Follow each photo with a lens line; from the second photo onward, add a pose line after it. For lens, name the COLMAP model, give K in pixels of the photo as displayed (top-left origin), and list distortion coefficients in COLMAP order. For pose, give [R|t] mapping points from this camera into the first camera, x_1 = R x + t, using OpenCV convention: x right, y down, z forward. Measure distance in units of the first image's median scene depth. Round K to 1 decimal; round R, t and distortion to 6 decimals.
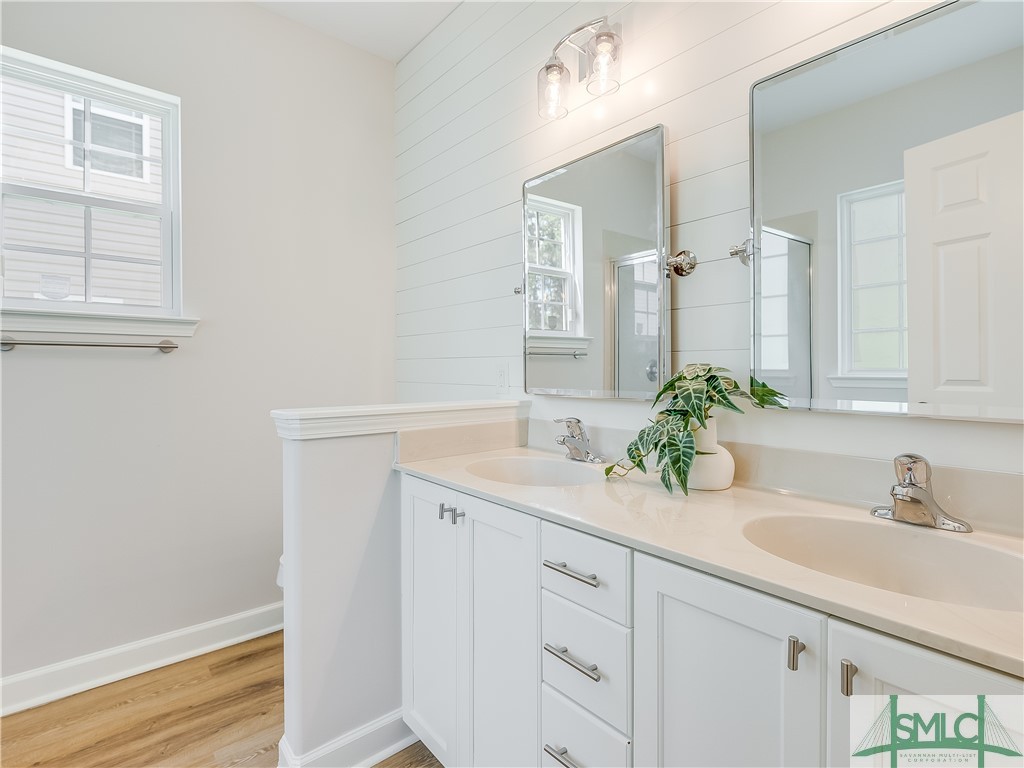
lens RADIAL K [[514.1, 0, 512.3], [0, 514.1, 373.7], [0, 0, 1]] dist [-0.001335, -0.000752]
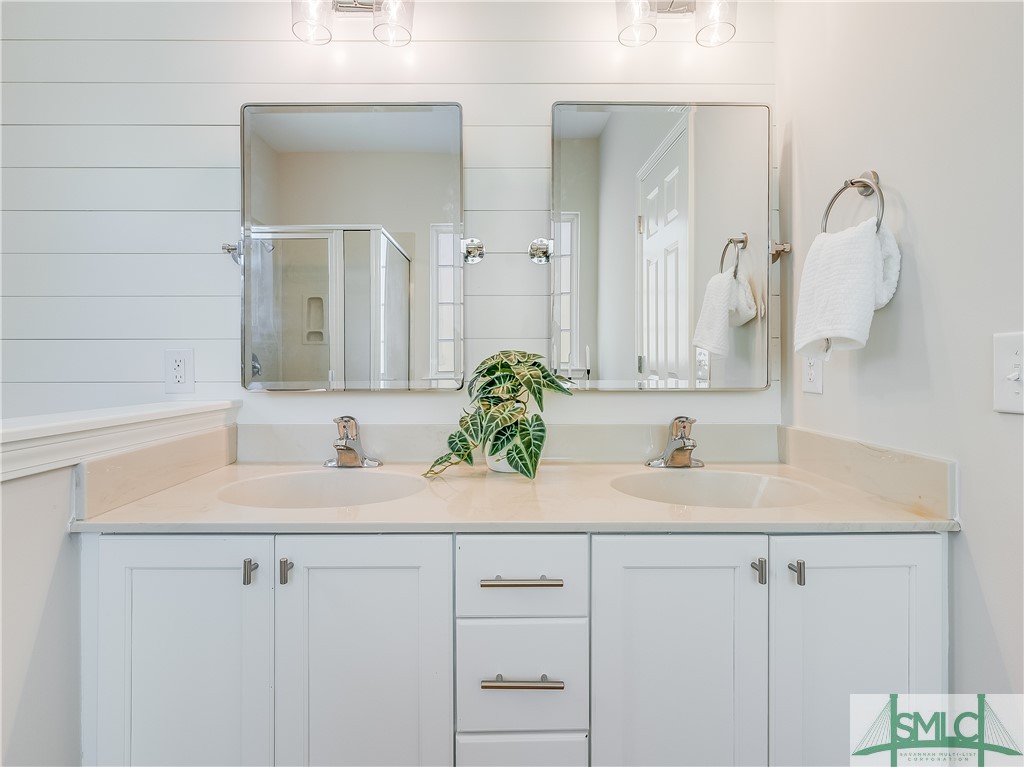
lens RADIAL K [[517.9, 0, 508.5], [0, 517.9, 367.5], [0, 0, 1]] dist [-0.000392, -0.000704]
pose [[0.632325, -0.000345, 0.774703, -0.436816], [0.009331, 0.999931, -0.007171, 0.021275], [-0.774647, 0.011764, 0.632284, 0.343912]]
